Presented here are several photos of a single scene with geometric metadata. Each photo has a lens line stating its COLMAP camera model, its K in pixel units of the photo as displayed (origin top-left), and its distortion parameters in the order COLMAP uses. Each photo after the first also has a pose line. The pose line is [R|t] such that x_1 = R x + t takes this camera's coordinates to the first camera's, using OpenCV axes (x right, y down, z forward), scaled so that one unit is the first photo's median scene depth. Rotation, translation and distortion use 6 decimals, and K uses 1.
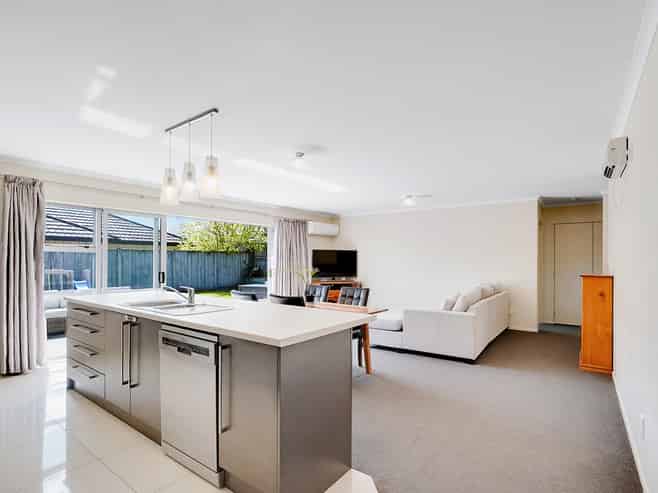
lens RADIAL K [[339.3, 0, 330.0], [0, 339.3, 260.7], [0, 0, 1]] dist [0.000582, -0.000048]
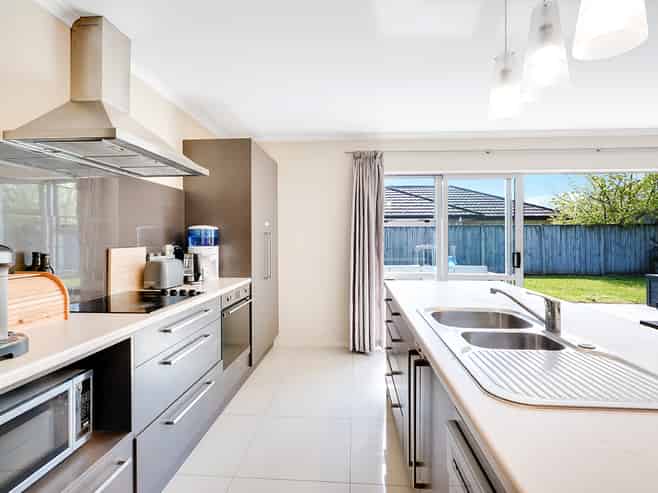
lens RADIAL K [[339.4, 0, 330.2], [0, 339.4, 236.9], [0, 0, 1]] dist [0.002455, 0.001033]
pose [[0.542720, -0.003011, -0.839908, -0.032438], [0.002247, 0.999995, -0.002132, 0.000362], [0.839910, -0.000730, 0.542725, 0.086229]]
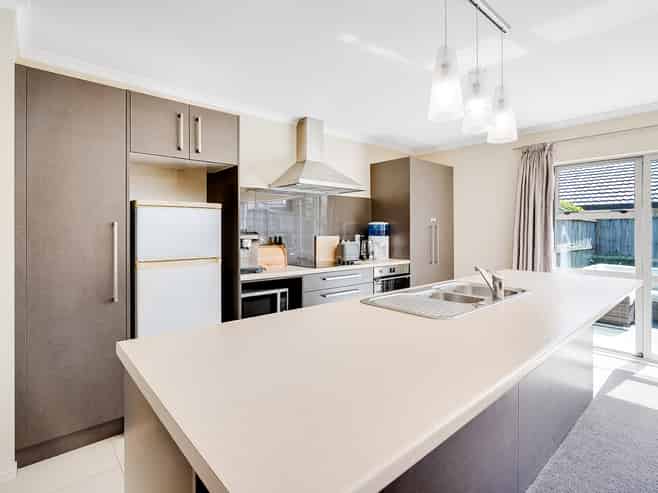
lens RADIAL K [[339.4, 0, 330.2], [0, 339.4, 236.9], [0, 0, 1]] dist [0.002455, 0.001033]
pose [[-0.204253, 0.020401, -0.978706, 0.041077], [-0.000723, 0.999779, 0.020991, -0.000078], [0.978918, 0.004995, -0.204193, 0.140582]]
